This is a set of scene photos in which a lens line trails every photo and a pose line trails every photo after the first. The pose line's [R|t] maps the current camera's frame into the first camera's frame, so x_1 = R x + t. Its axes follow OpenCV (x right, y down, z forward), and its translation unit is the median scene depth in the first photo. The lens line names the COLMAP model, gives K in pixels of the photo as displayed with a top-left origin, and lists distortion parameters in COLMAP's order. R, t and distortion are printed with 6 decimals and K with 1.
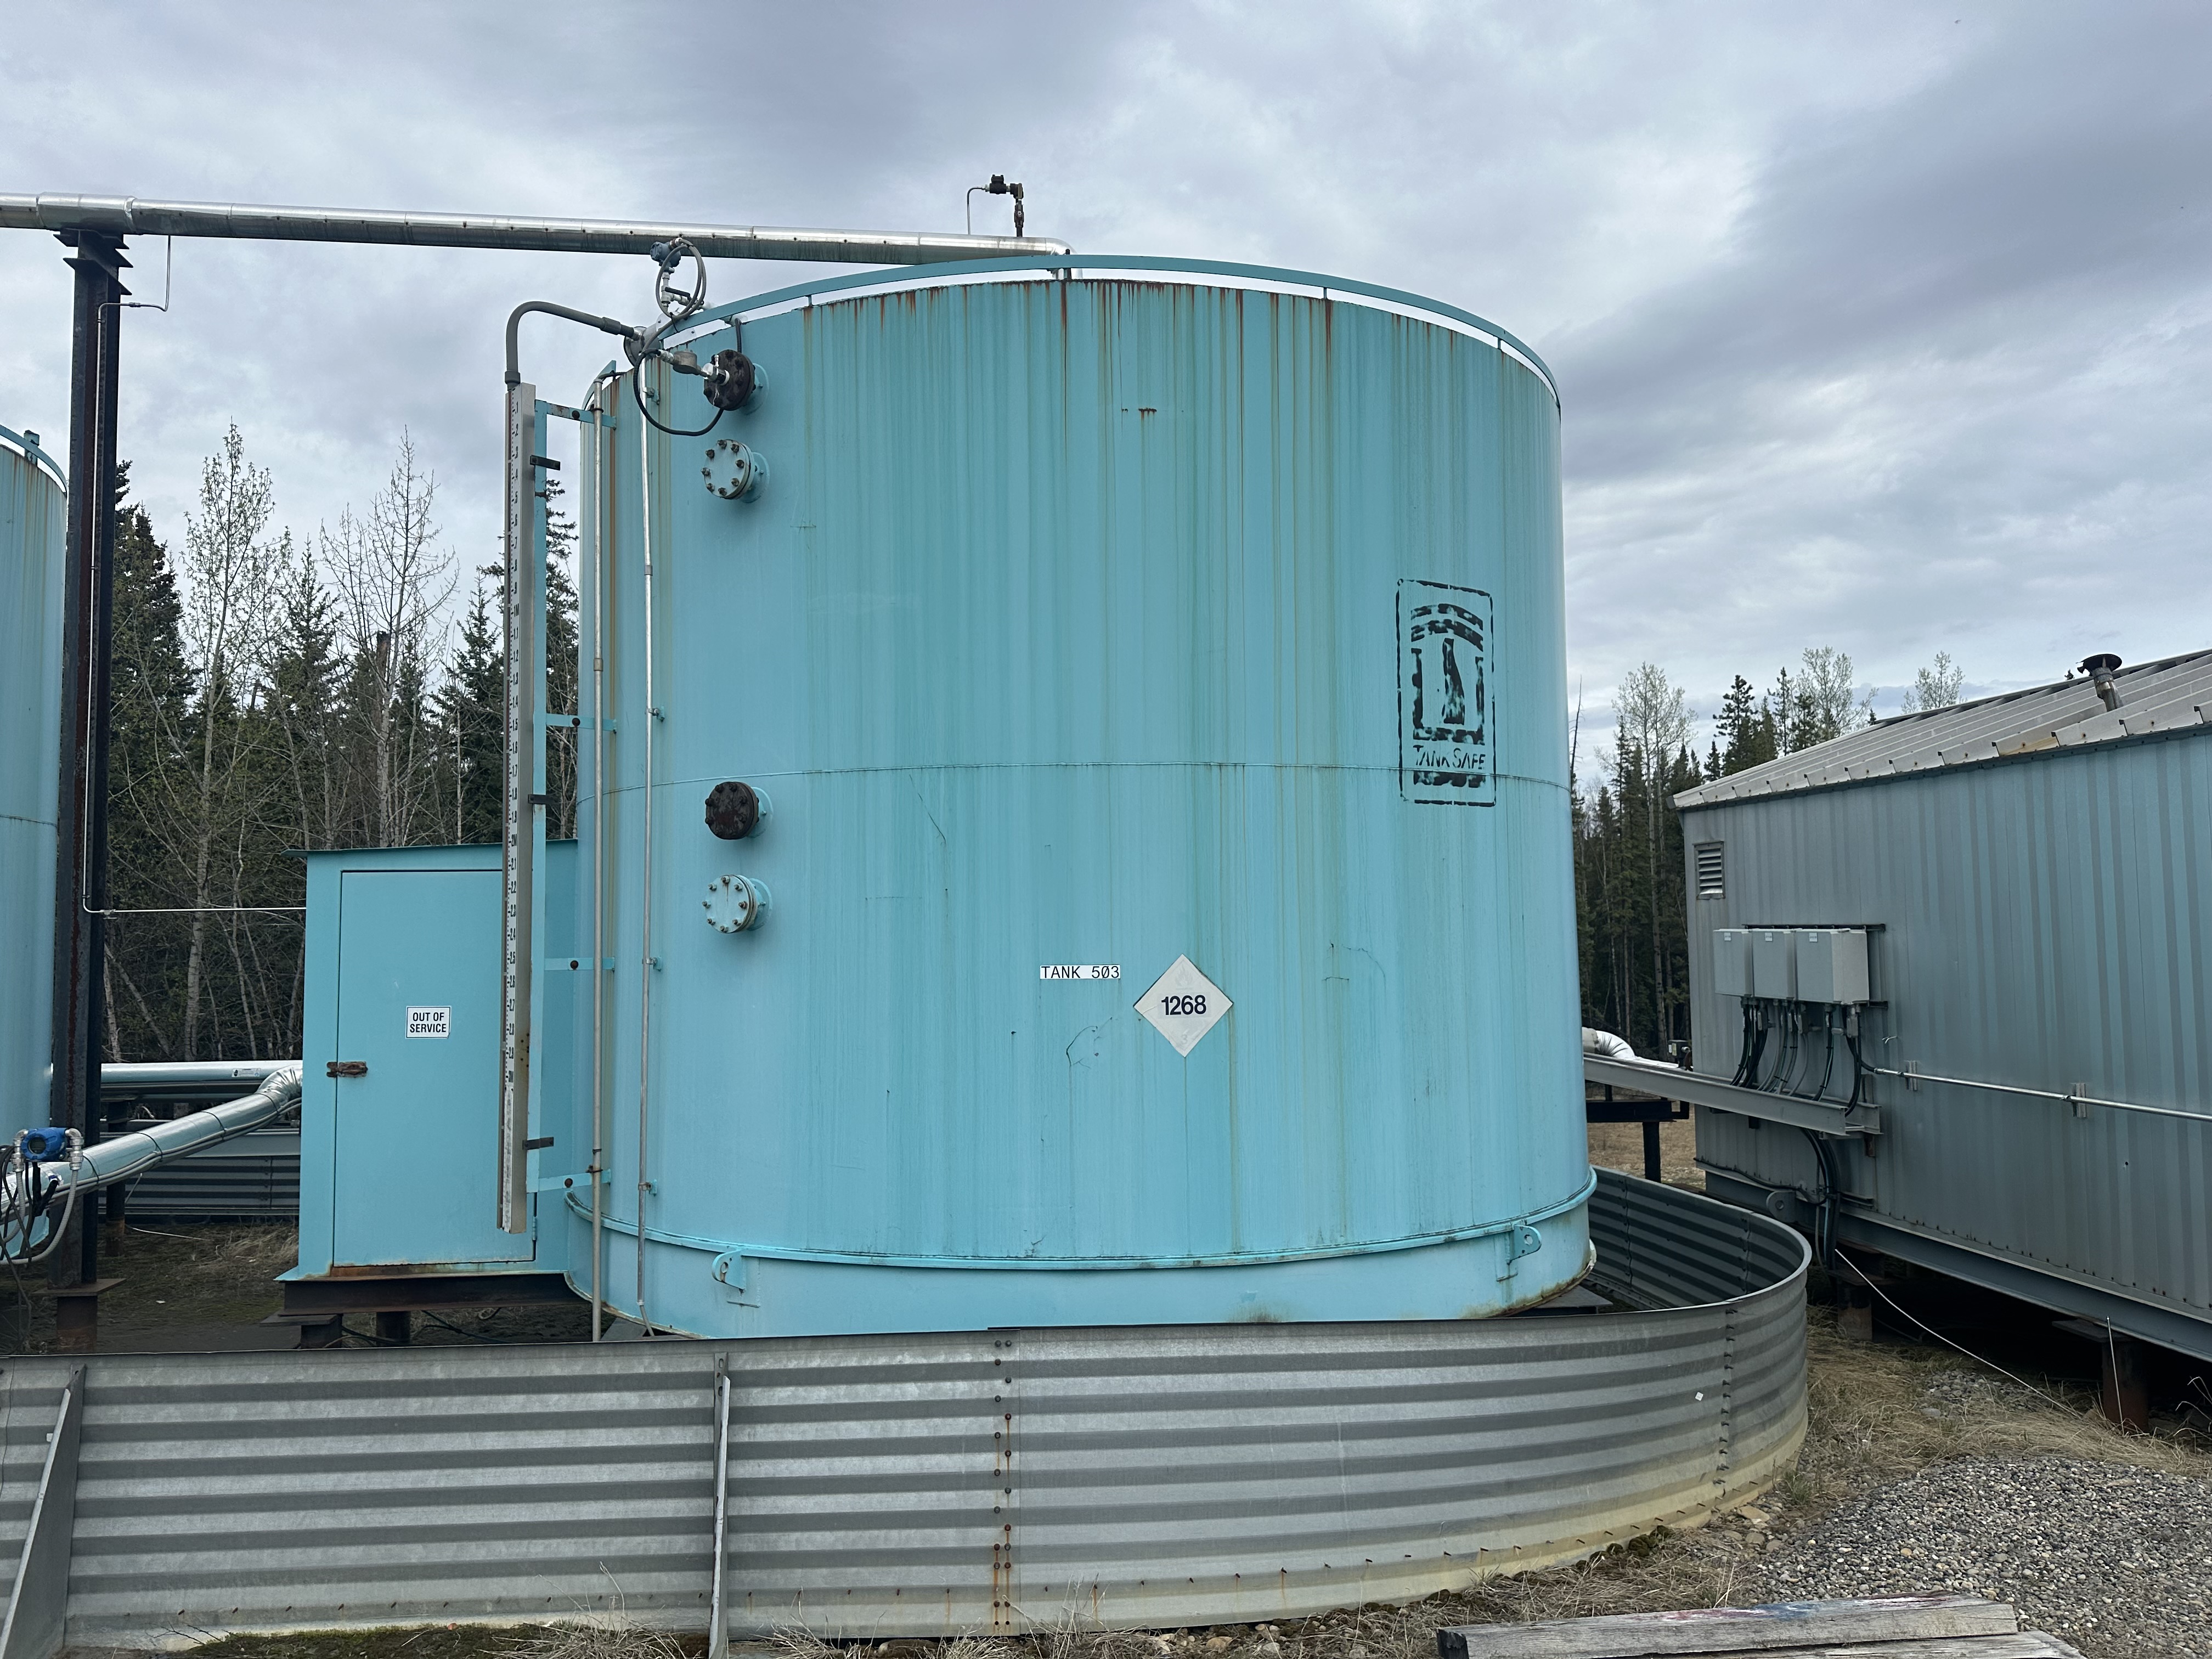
lens RADIAL K [[1554.6, 0, 1089.3], [0, 1554.6, 843.8], [0, 0, 1]] dist [0.036330, -0.046697]
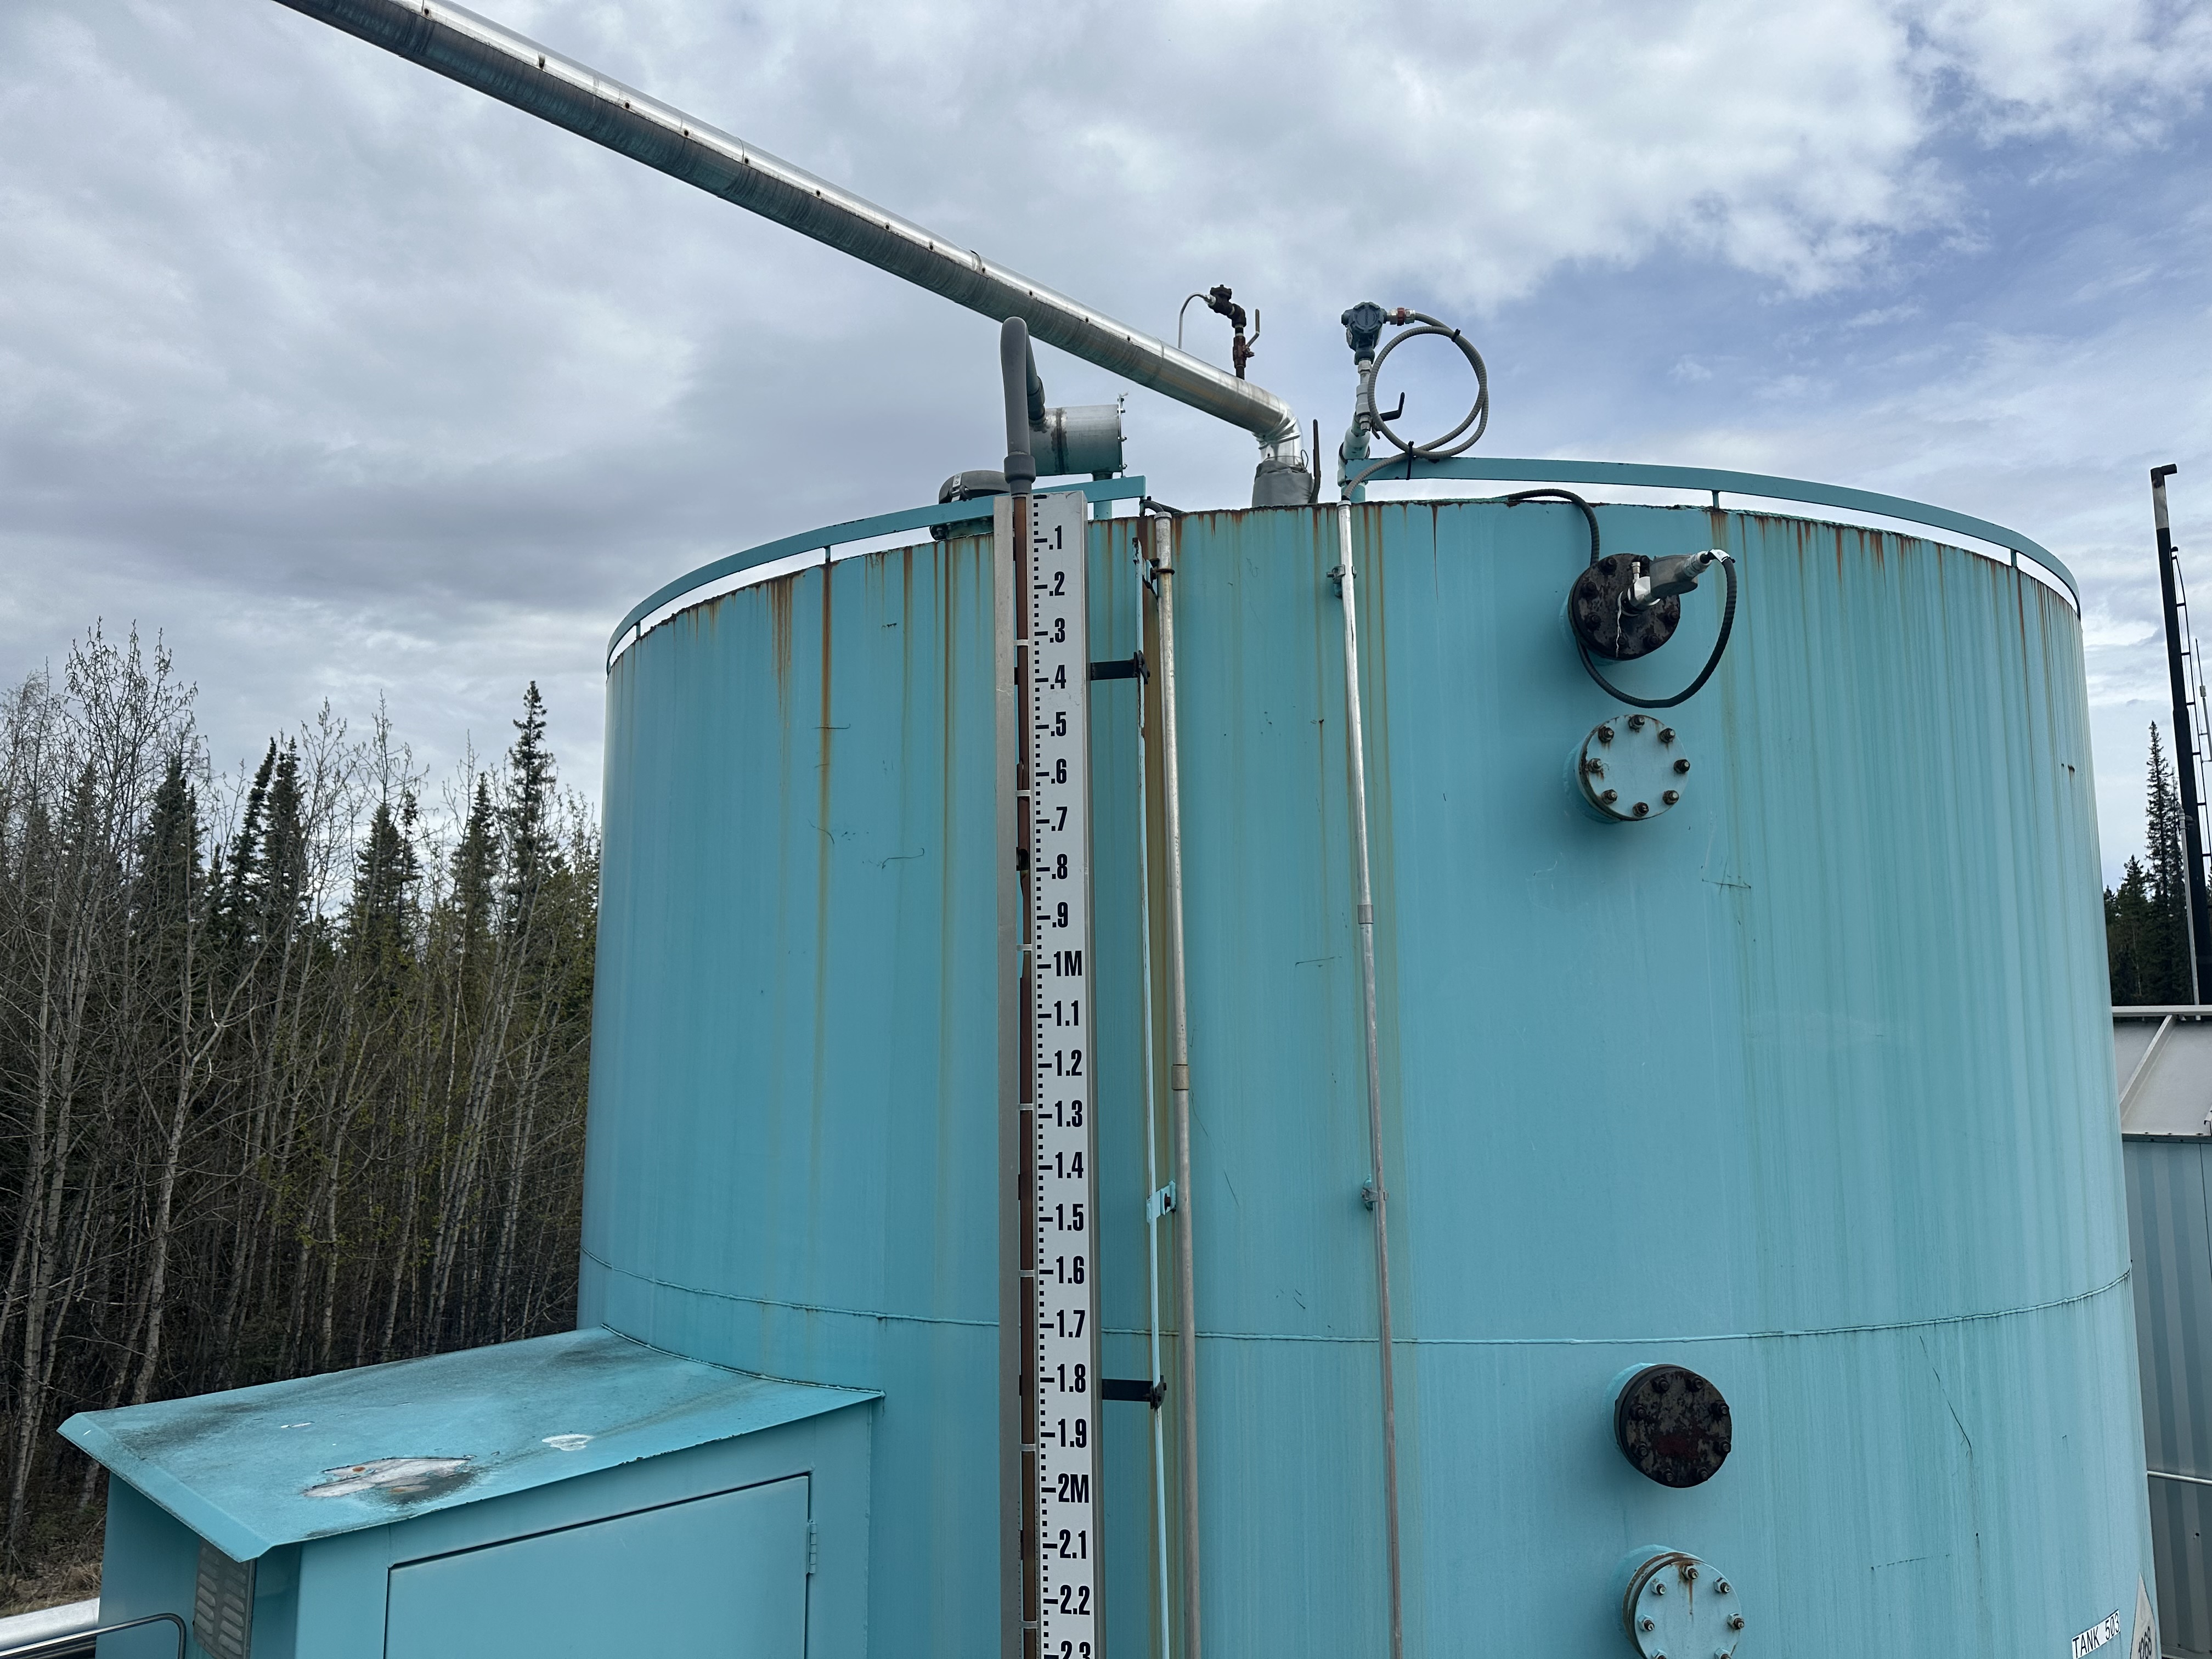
lens RADIAL K [[1554.6, 0, 1104.3], [0, 1554.6, 828.5], [0, 0, 1]] dist [0.036330, -0.046697]
pose [[0.788339, 0.088591, 0.608830, -0.714368], [-0.036433, 0.994564, -0.097544, -0.161279], [-0.614162, 0.054716, 0.787281, 0.695704]]
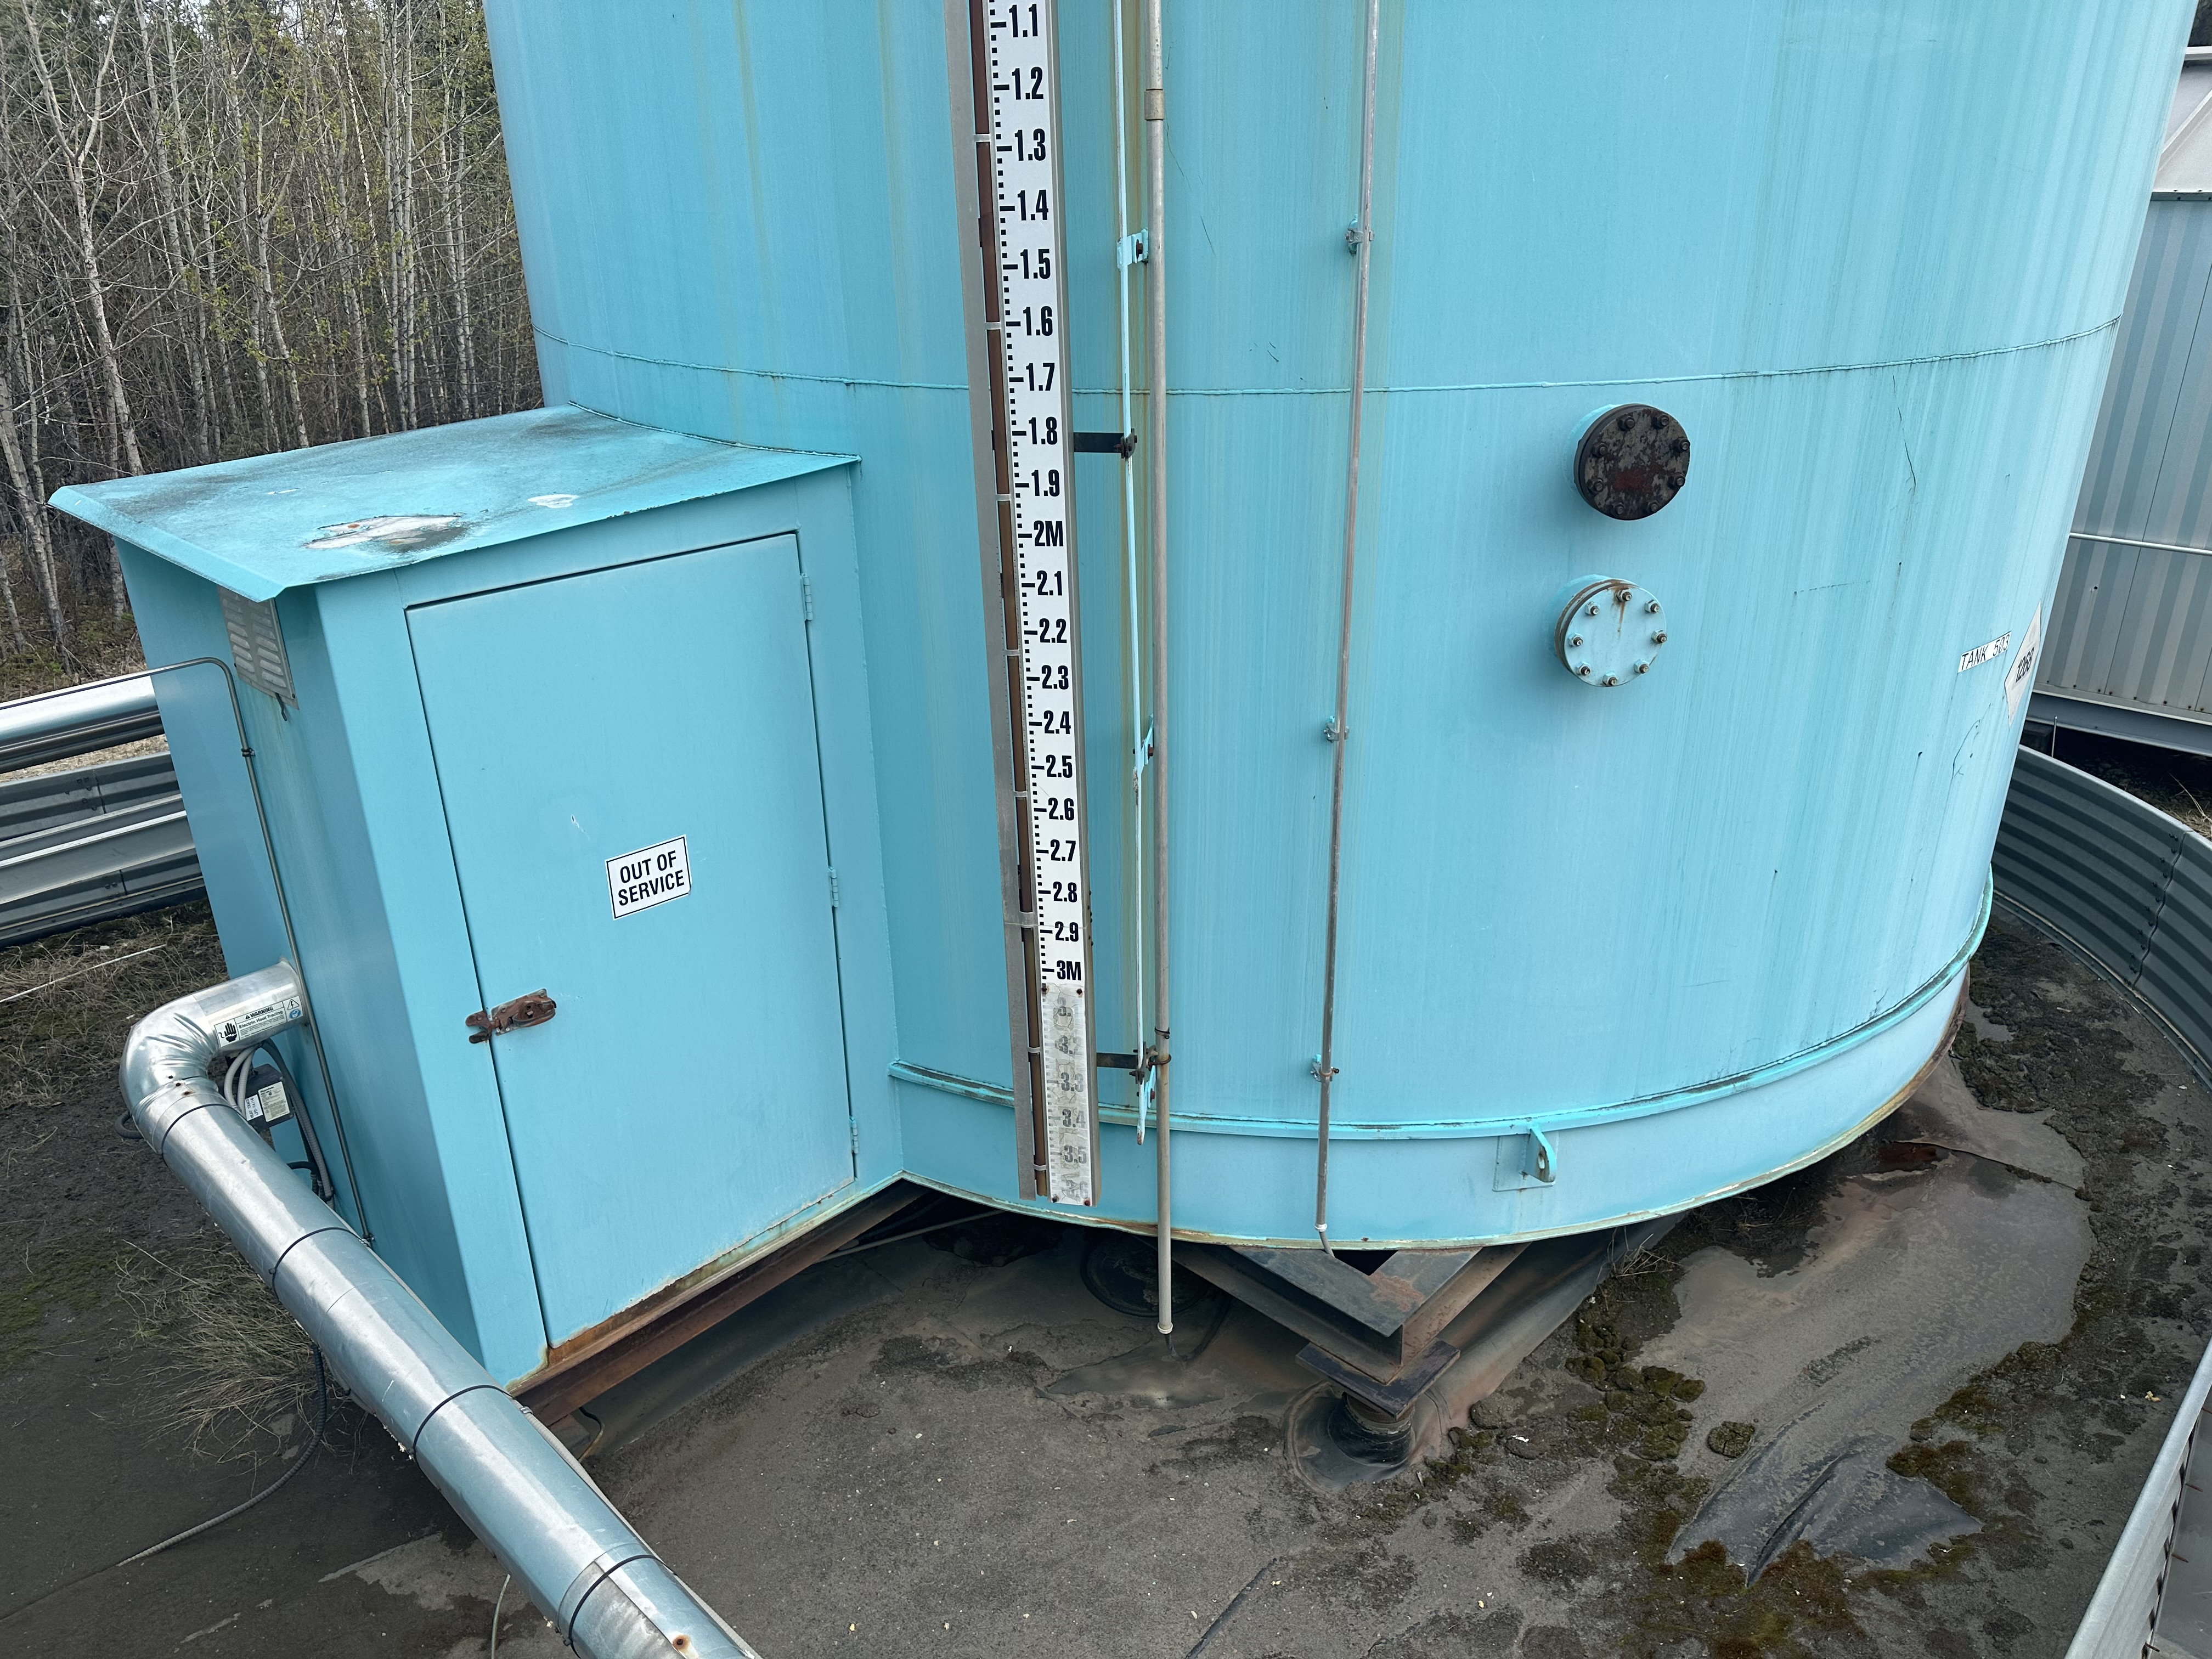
lens RADIAL K [[1554.6, 0, 1102.8], [0, 1554.6, 841.4], [0, 0, 1]] dist [0.036330, -0.046697]
pose [[0.777716, -0.261280, 0.571743, -0.708882], [-0.022881, 0.897159, 0.441115, -0.136248], [-0.628199, -0.356144, 0.691757, 0.699275]]
